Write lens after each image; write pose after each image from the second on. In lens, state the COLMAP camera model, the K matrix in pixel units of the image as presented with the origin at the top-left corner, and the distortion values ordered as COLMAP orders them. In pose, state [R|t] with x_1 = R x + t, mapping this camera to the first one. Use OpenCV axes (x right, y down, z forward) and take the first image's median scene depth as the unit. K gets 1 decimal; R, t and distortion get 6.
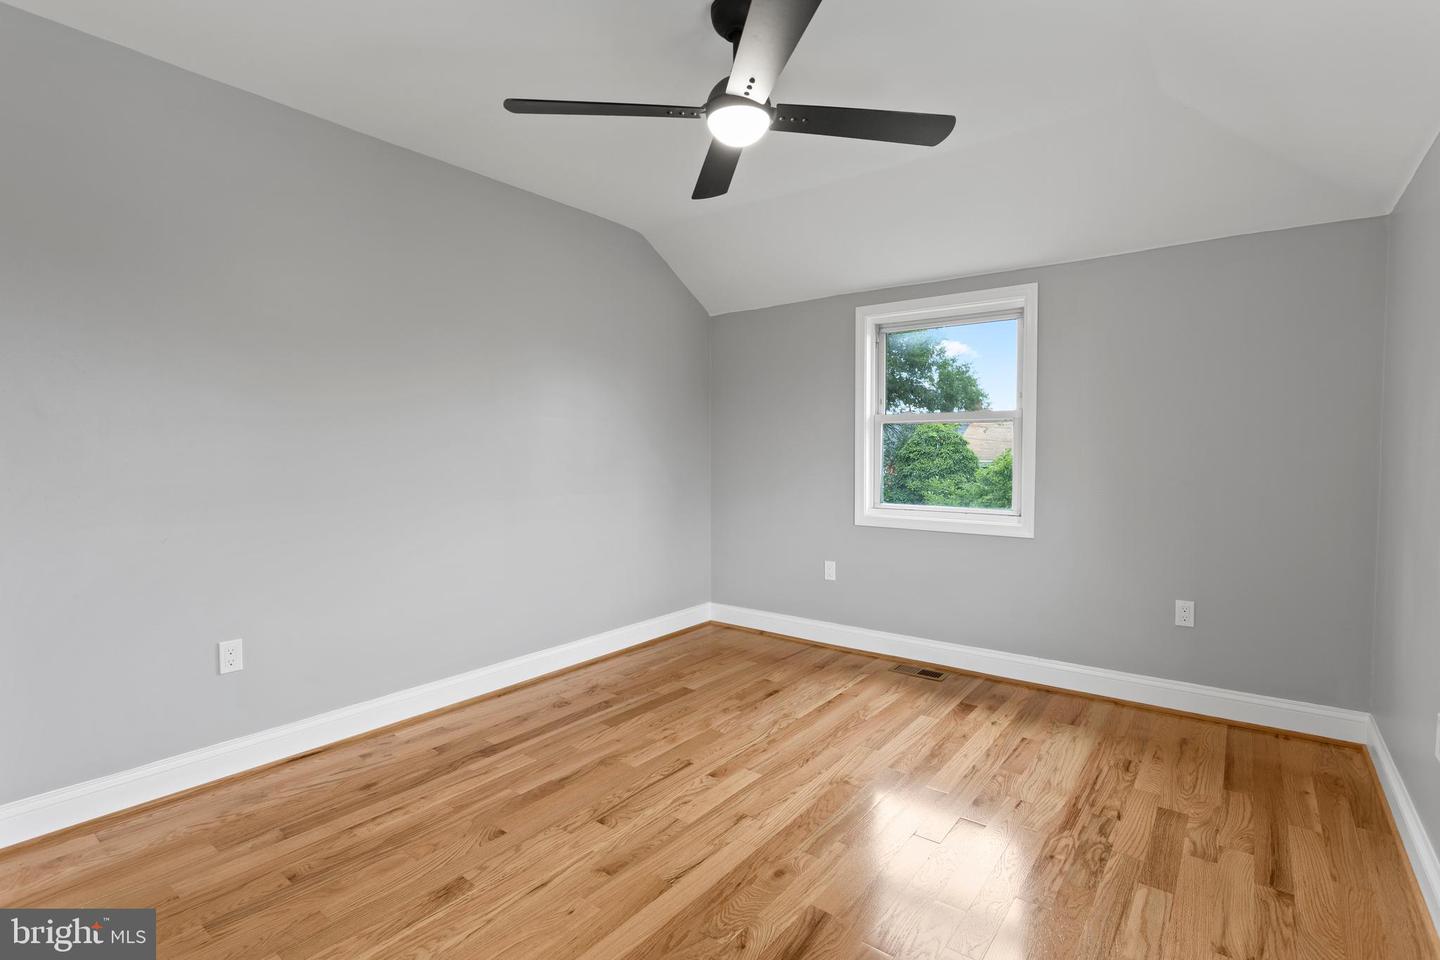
lens RADIAL K [[699.8, 0, 719.4], [0, 699.8, 449.2], [0, 0, 1]] dist [0.000614, 0.000086]
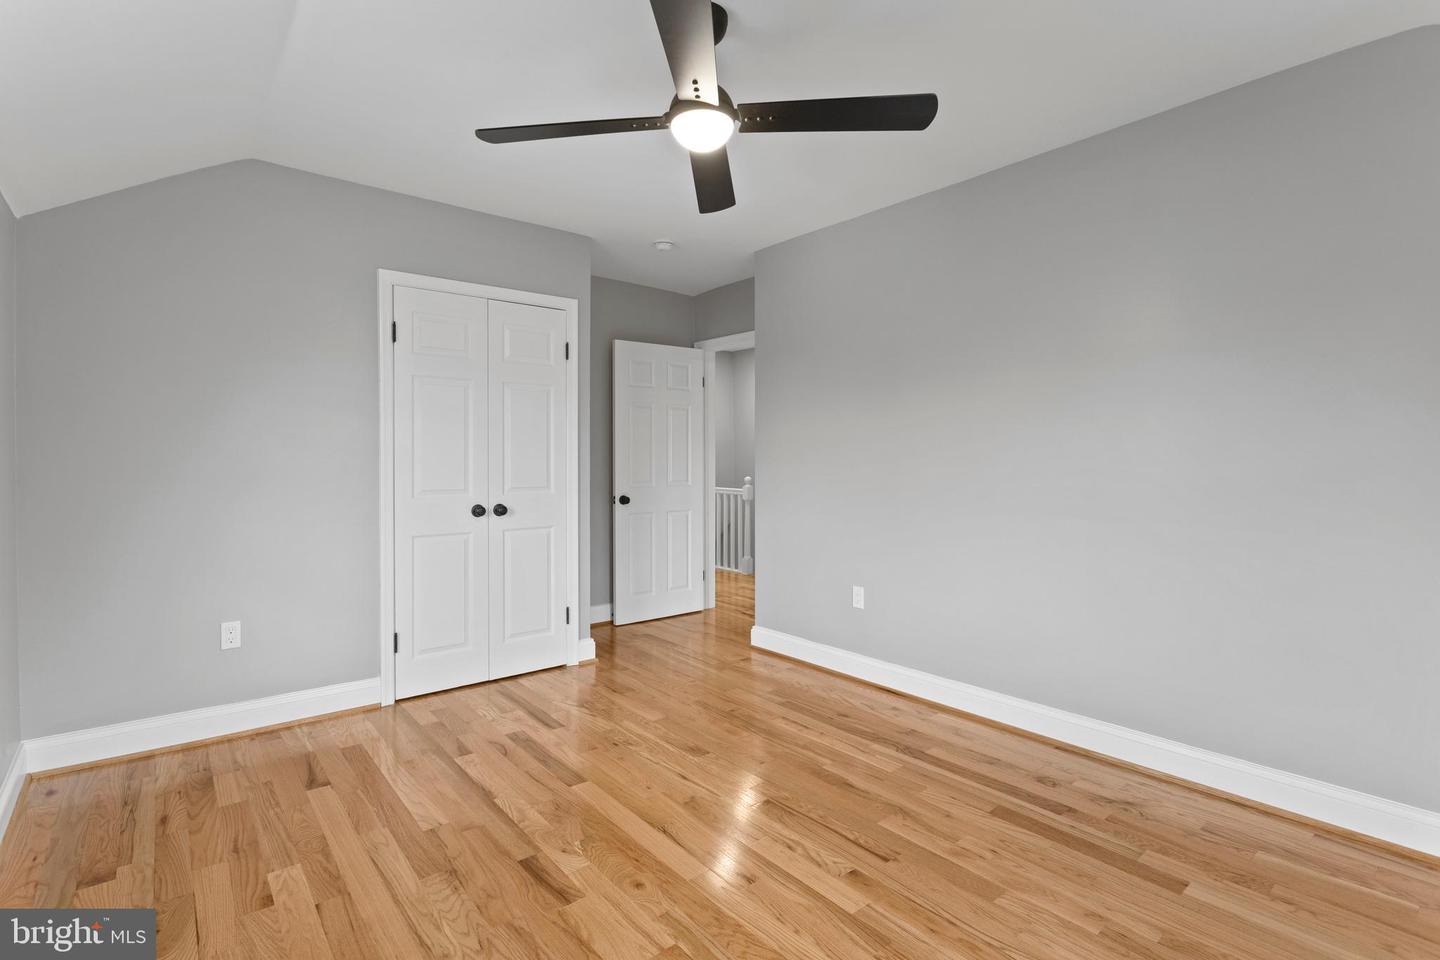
lens RADIAL K [[699.8, 0, 719.4], [0, 699.8, 449.2], [0, 0, 1]] dist [0.000614, 0.000086]
pose [[-0.236831, -0.009070, -0.971508, 0.765279], [0.001042, 0.999953, -0.009590, -0.004907], [0.971550, -0.003284, -0.236811, 0.998551]]
